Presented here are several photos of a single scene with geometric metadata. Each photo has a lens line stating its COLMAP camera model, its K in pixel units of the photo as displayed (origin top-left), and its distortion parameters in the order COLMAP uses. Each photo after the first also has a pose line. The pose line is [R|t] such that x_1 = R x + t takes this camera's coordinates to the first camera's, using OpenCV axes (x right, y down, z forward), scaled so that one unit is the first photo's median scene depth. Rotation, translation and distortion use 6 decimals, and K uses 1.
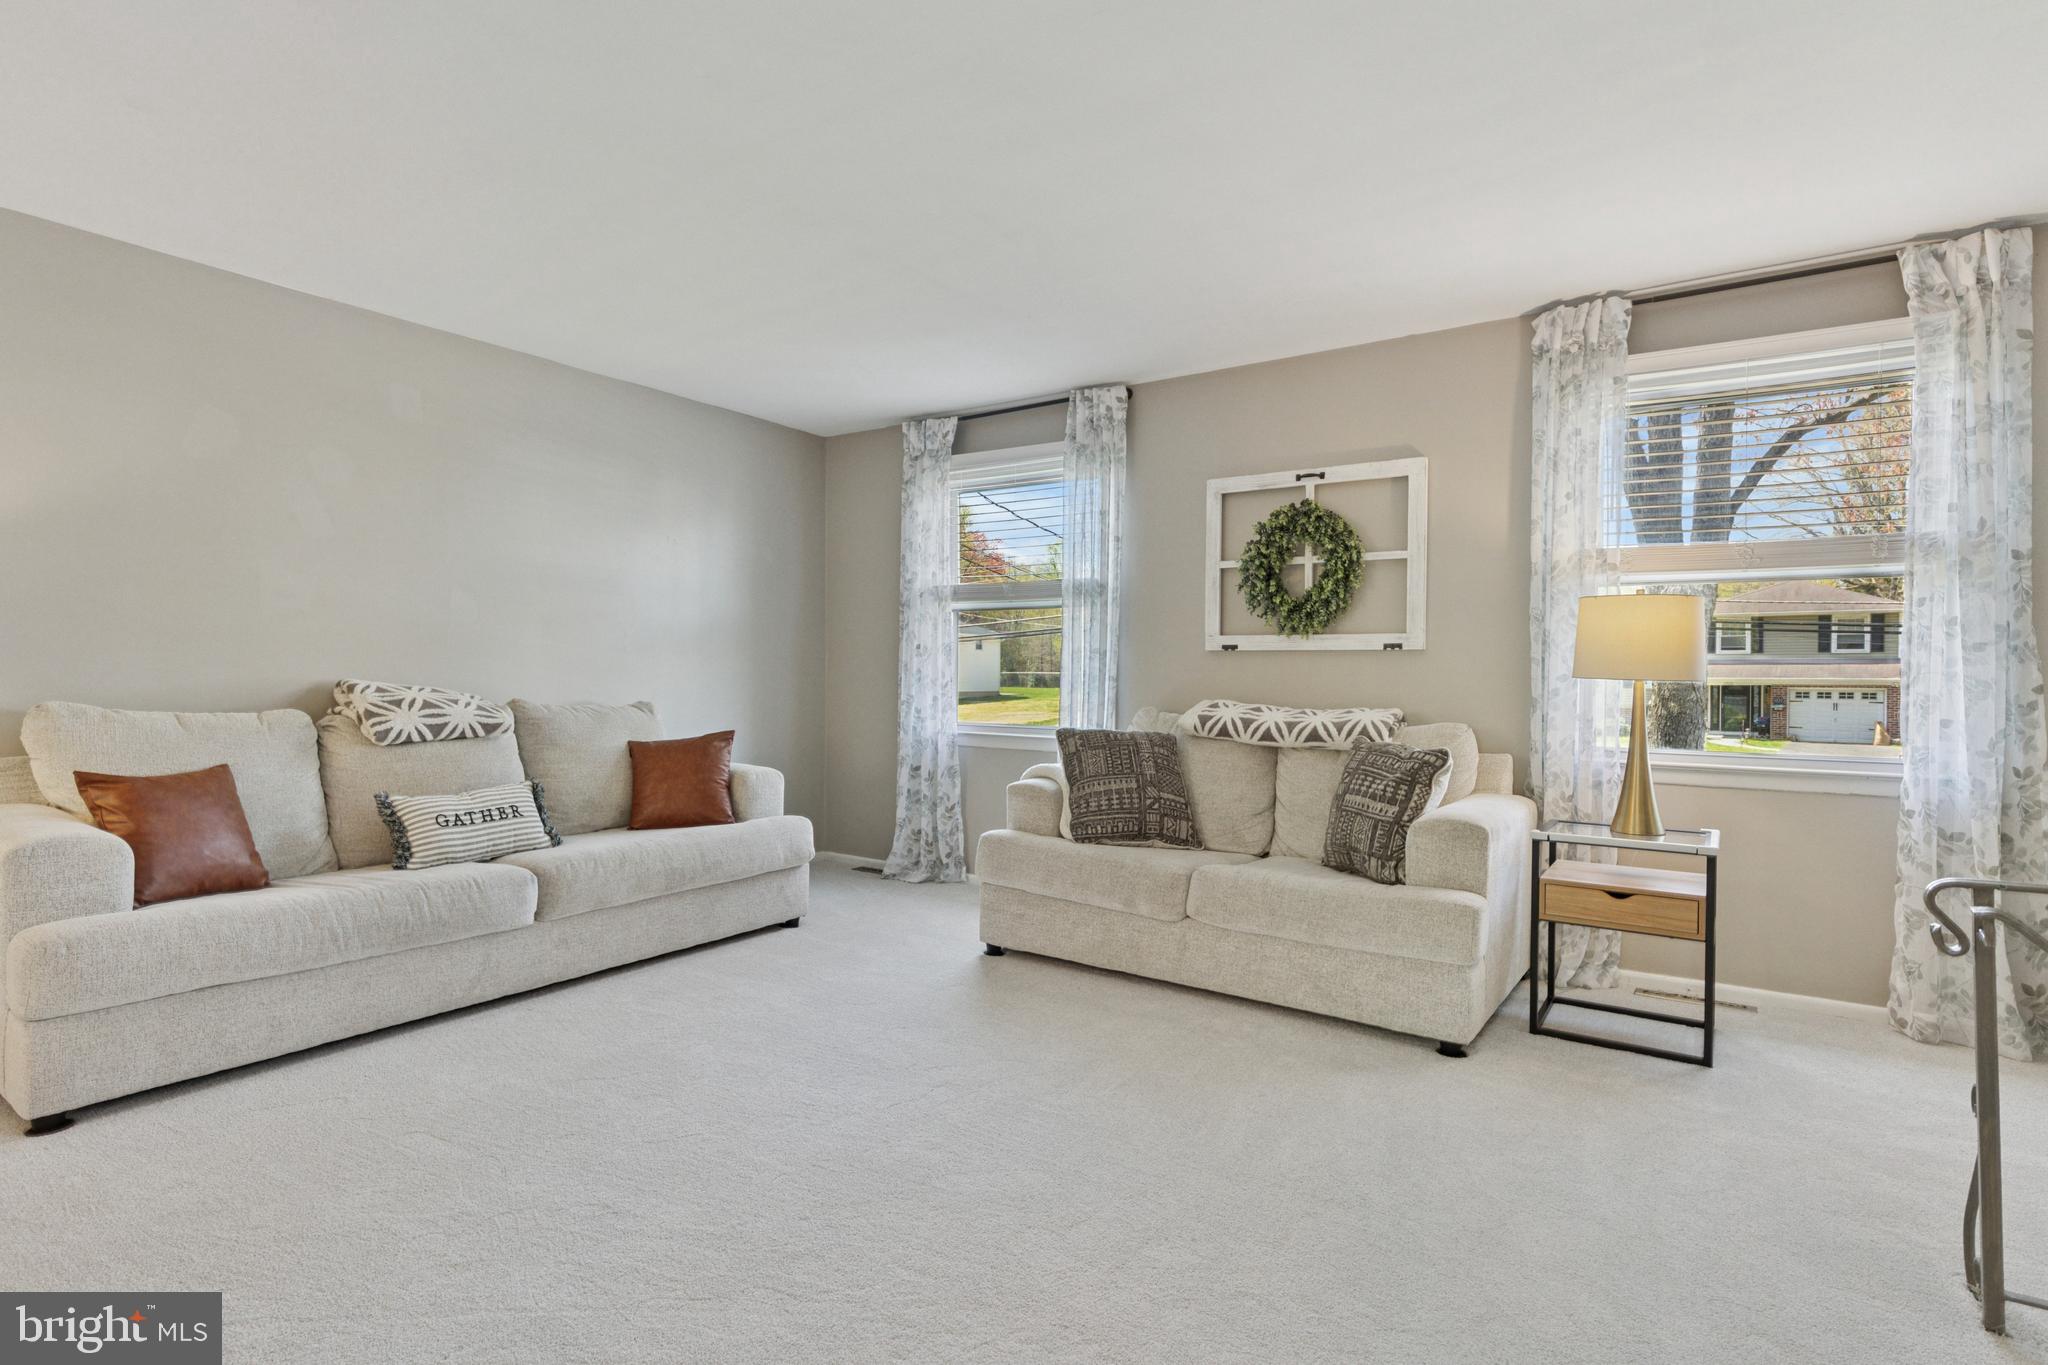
lens RADIAL K [[999.3, 0, 1024.0], [0, 999.3, 682.5], [0, 0, 1]] dist [-0.000850, -0.000062]
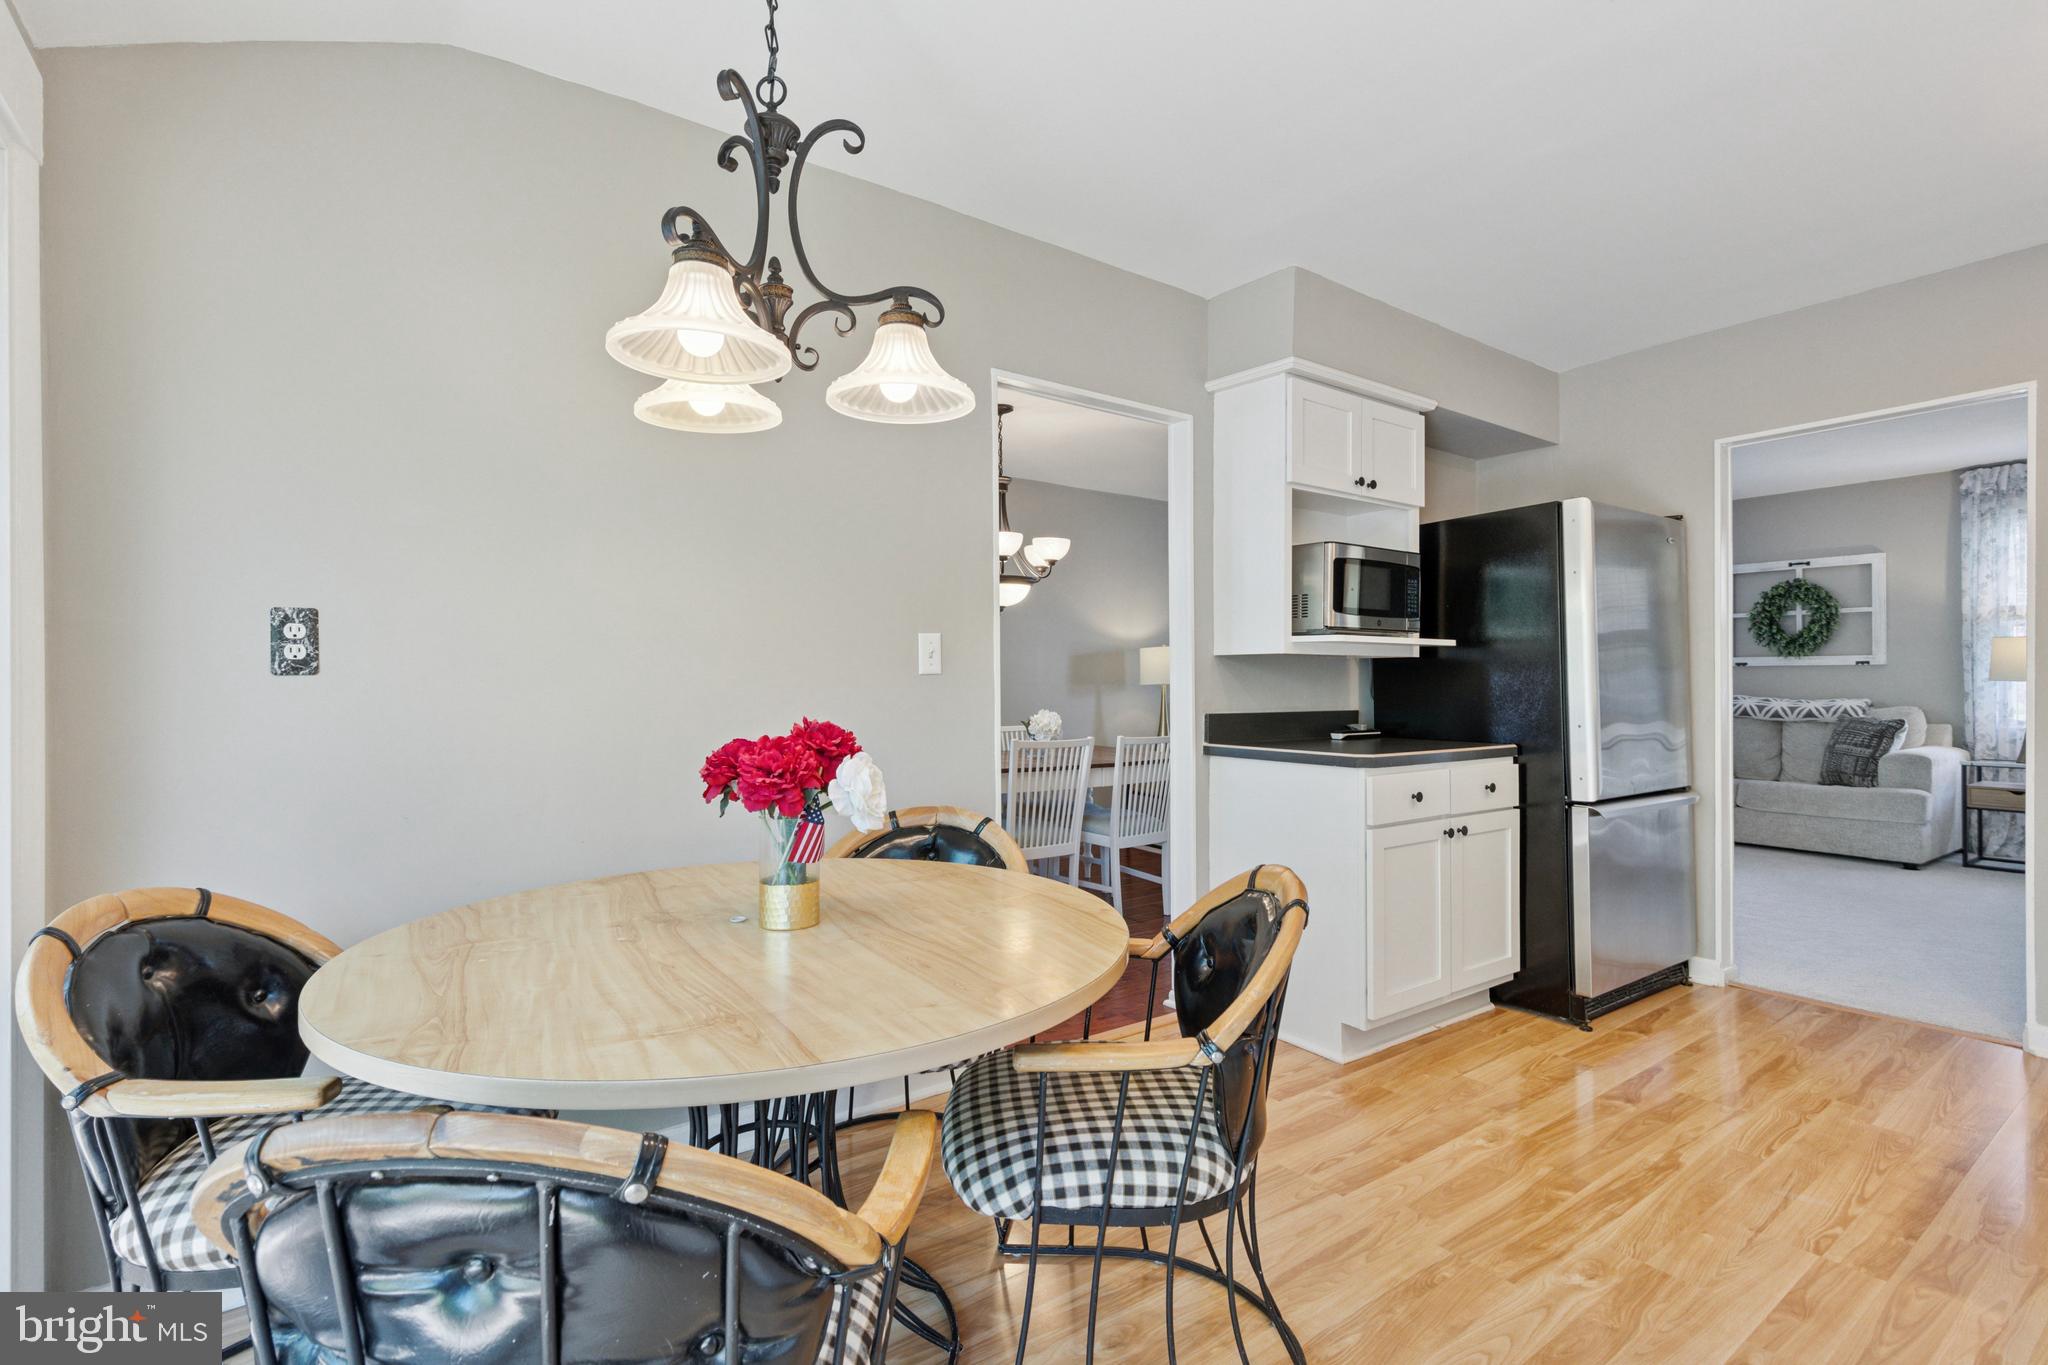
lens RADIAL K [[939.1, 0, 1023.1], [0, 939.1, 676.1], [0, 0, 1]] dist [-0.000133, 0.000188]
pose [[0.938466, -0.014016, -0.345088, -0.424804], [0.009188, 0.999836, -0.015622, -0.001415], [0.345250, 0.011490, 0.938440, -1.003507]]
